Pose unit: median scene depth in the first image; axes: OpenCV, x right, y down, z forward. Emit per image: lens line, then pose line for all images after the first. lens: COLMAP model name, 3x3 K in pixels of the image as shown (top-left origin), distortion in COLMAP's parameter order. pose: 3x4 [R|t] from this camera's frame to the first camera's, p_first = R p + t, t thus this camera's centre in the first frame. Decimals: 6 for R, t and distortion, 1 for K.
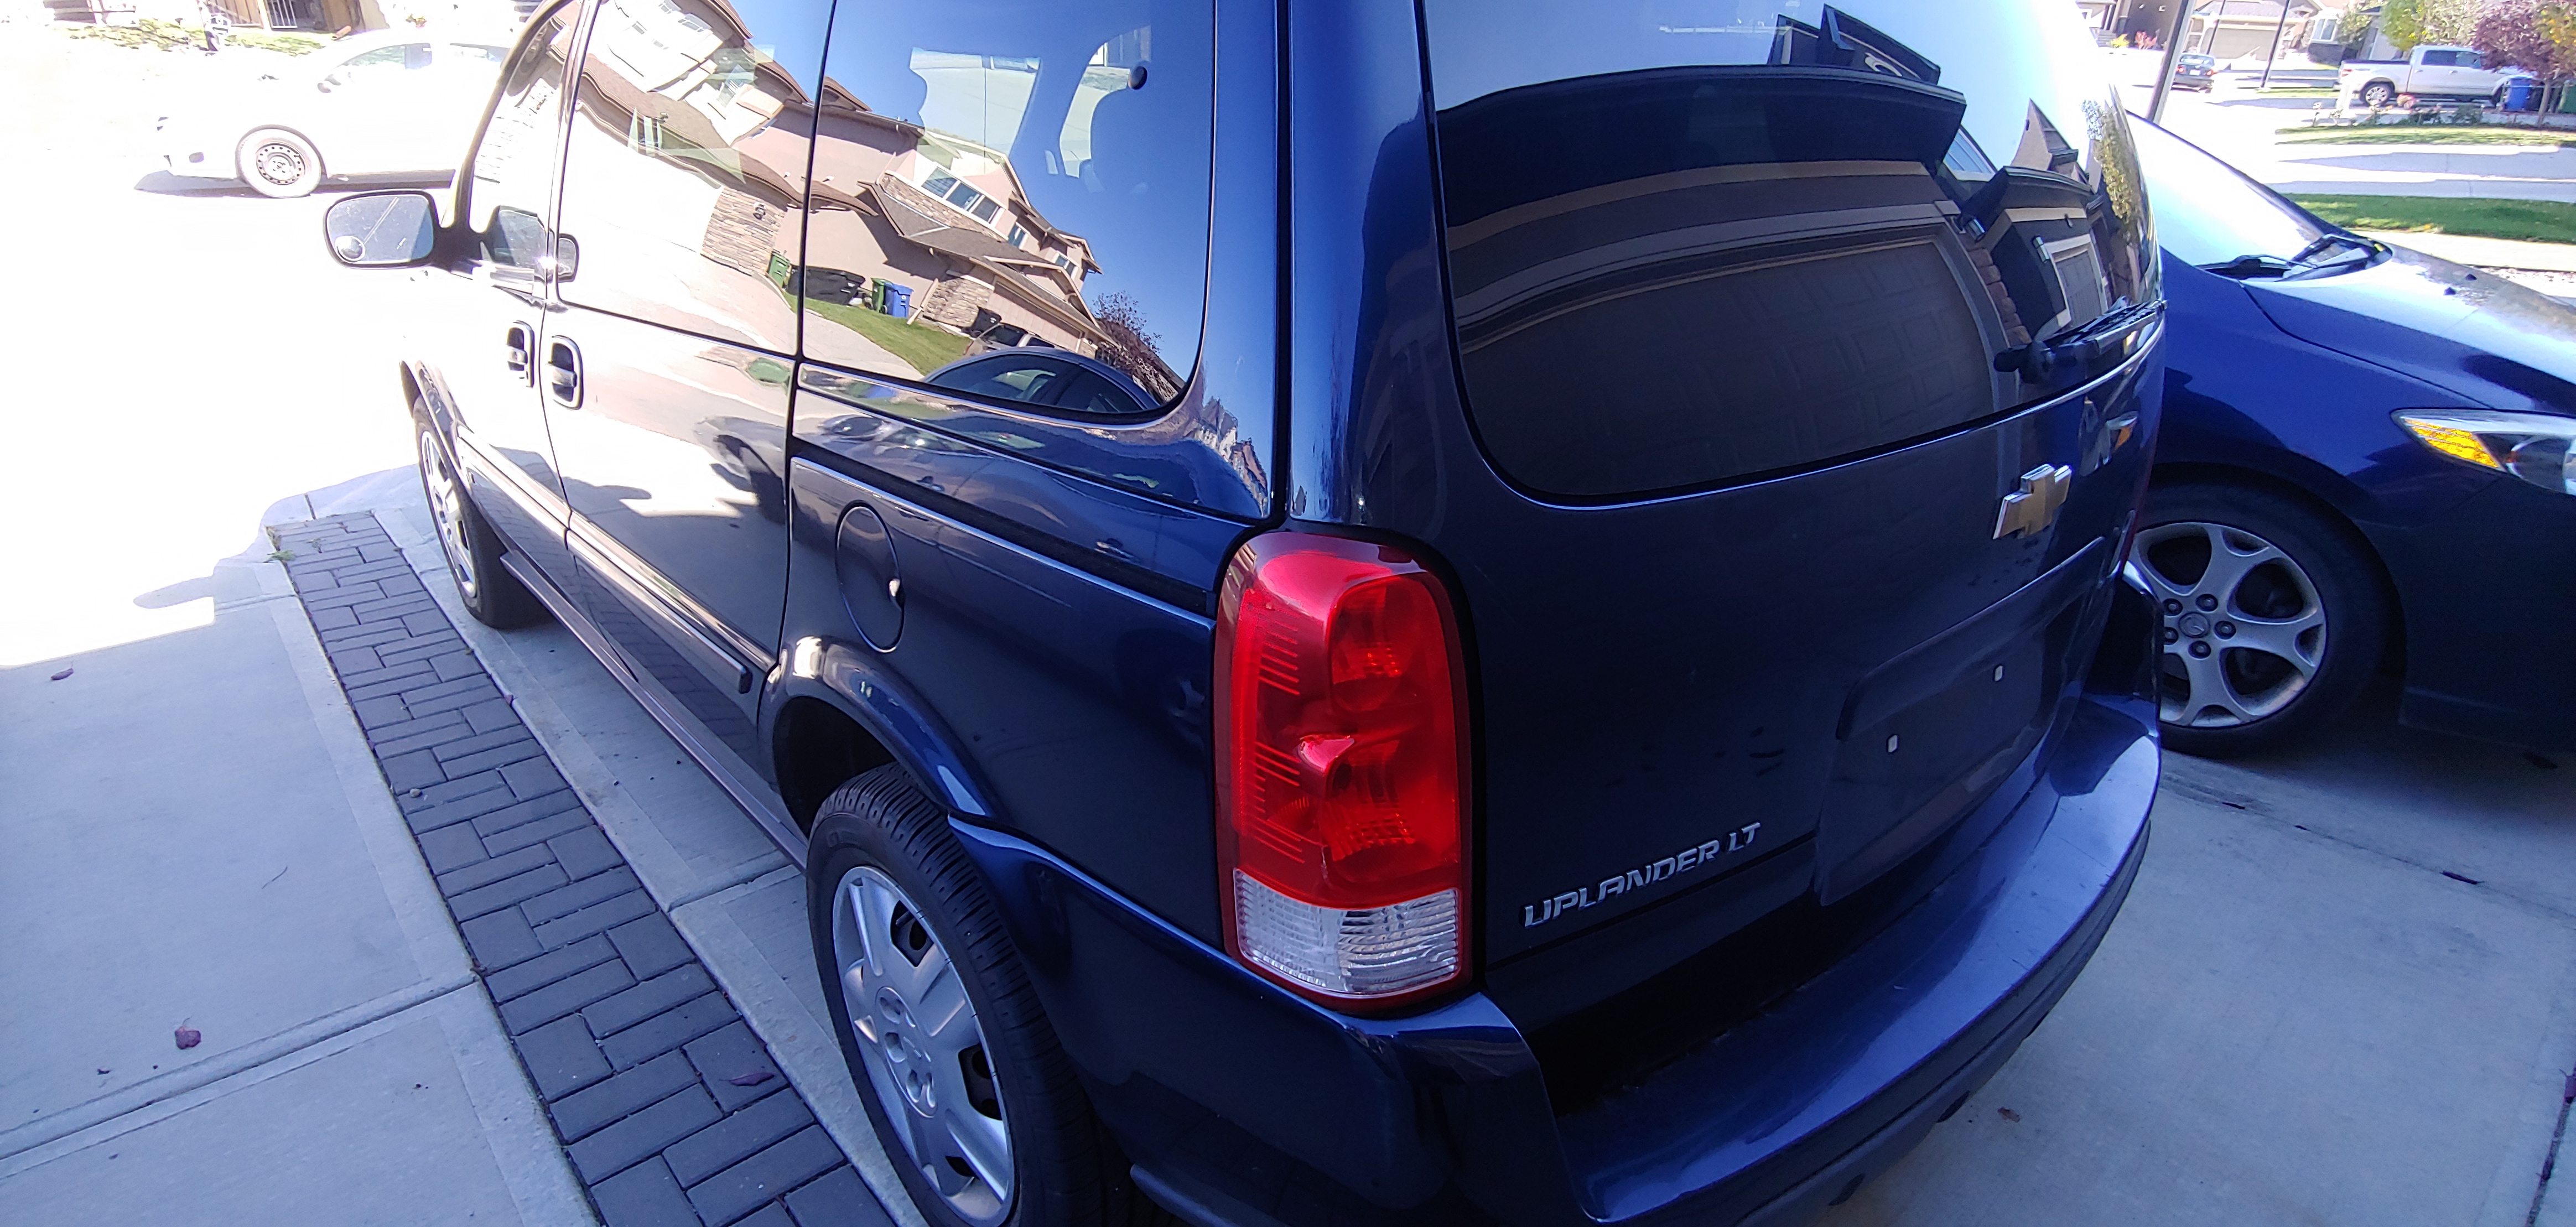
lens RADIAL K [[1316.1, 0, 1283.8], [0, 1316.1, 611.3], [0, 0, 1]] dist [0.000747, -0.012518]
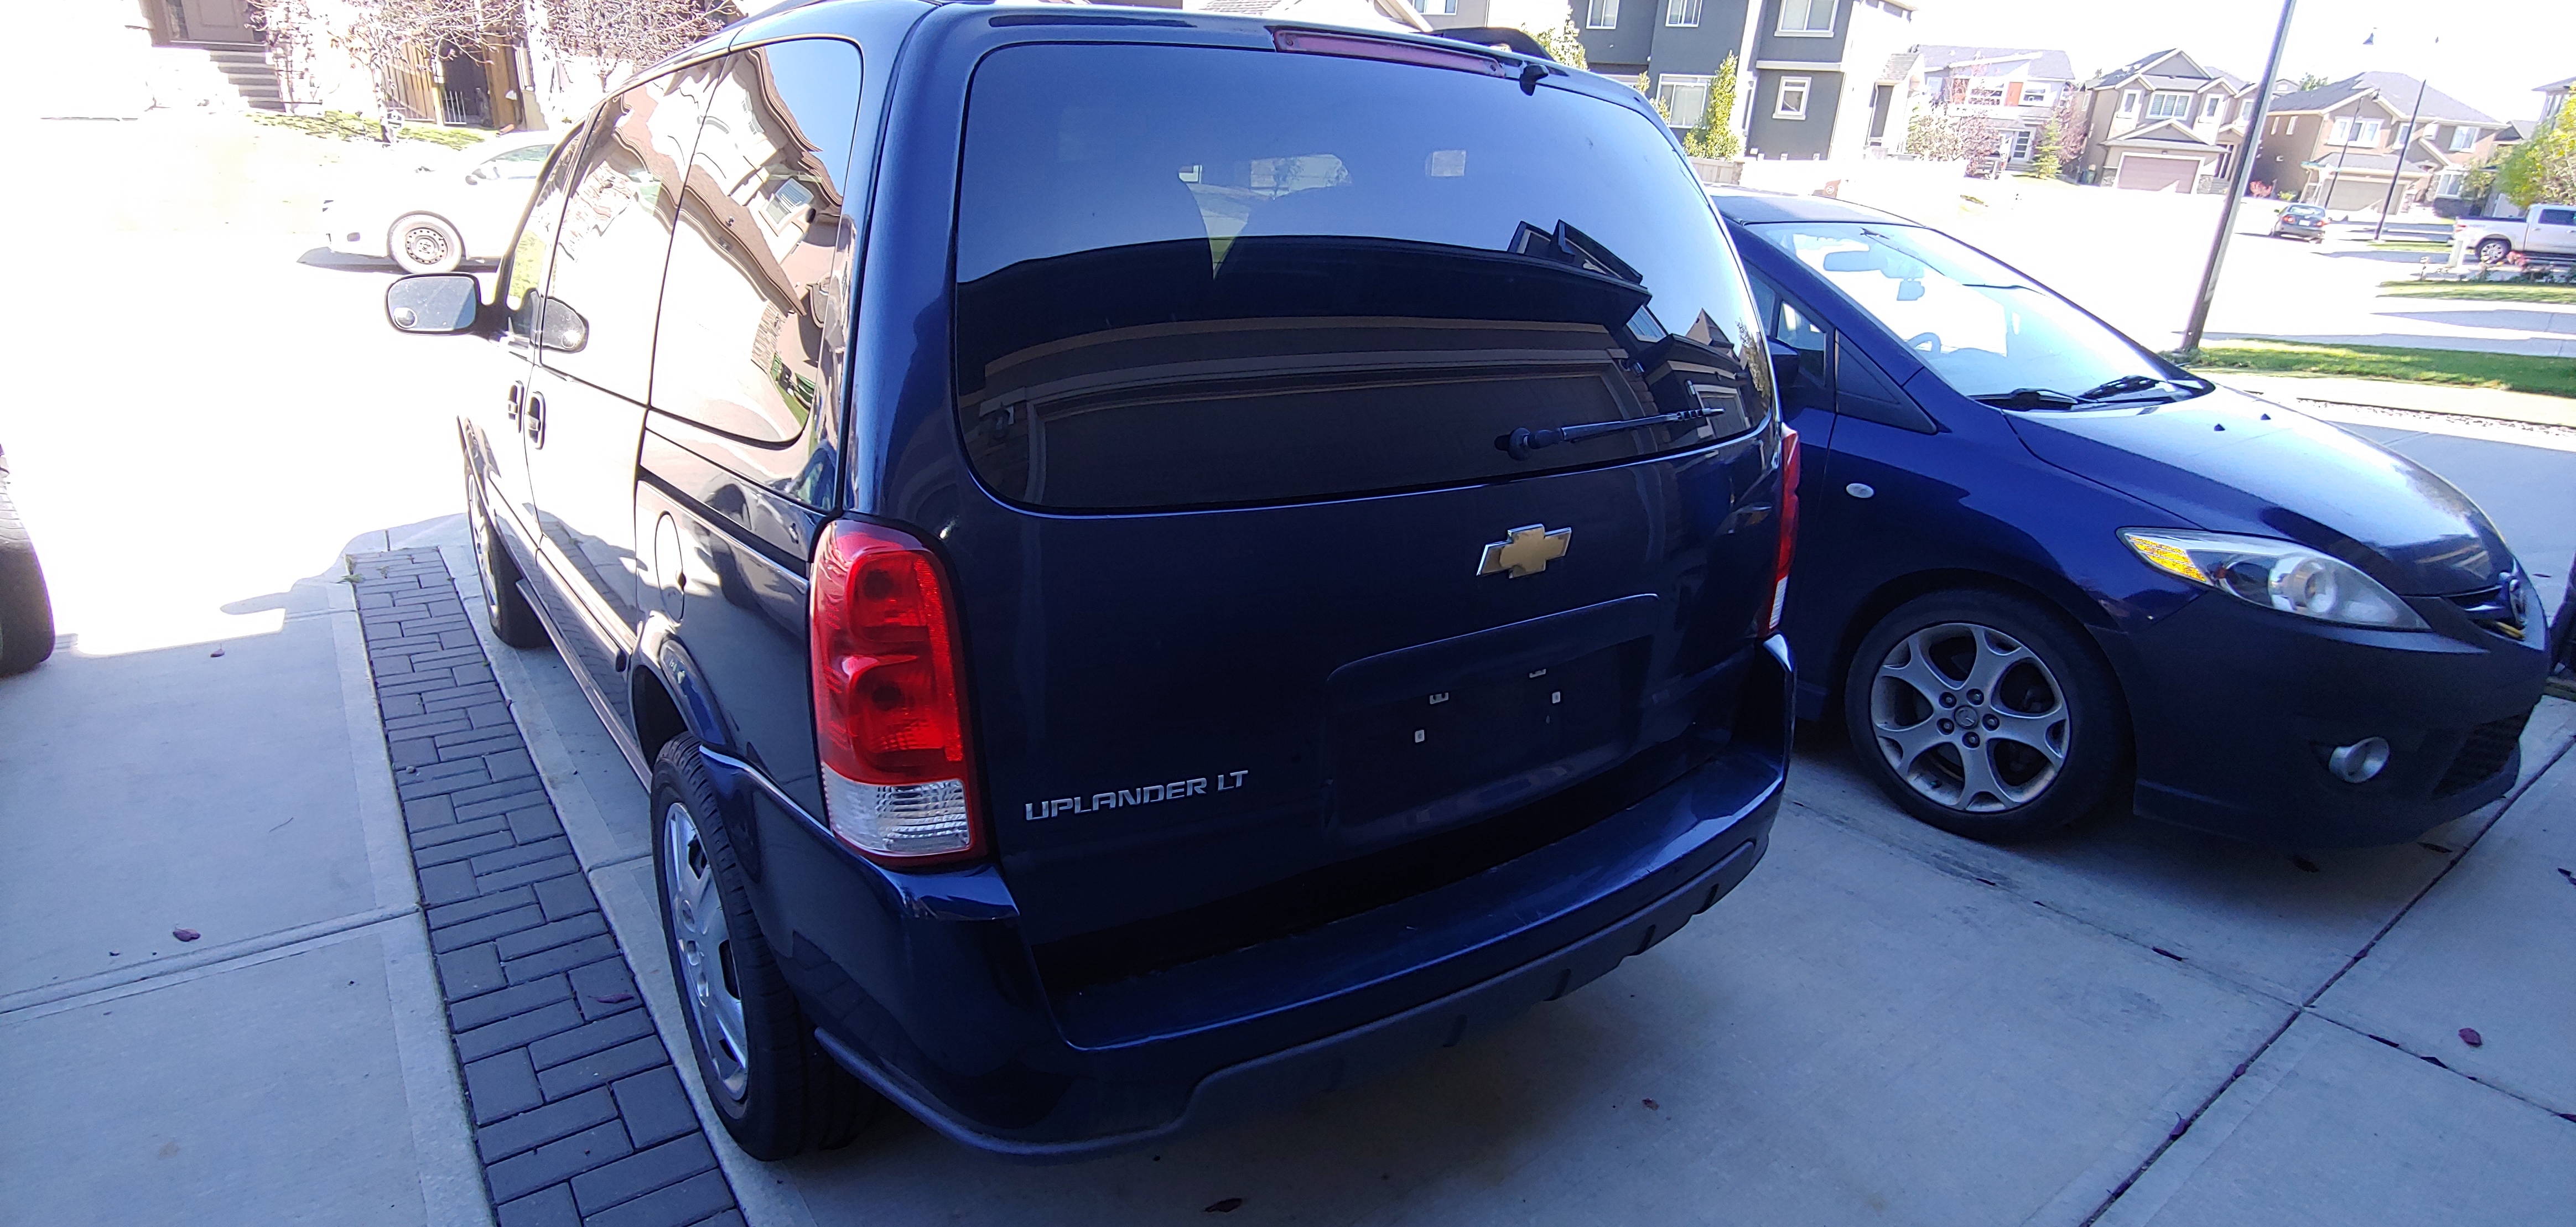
lens RADIAL K [[1316.1, 0, 1283.8], [0, 1316.1, 611.3], [0, 0, 1]] dist [0.000747, -0.012518]
pose [[0.996262, 0.053531, -0.067796, 0.195625], [-0.058759, 0.995250, -0.077623, 0.041567], [0.063319, 0.081317, 0.994675, -0.139940]]
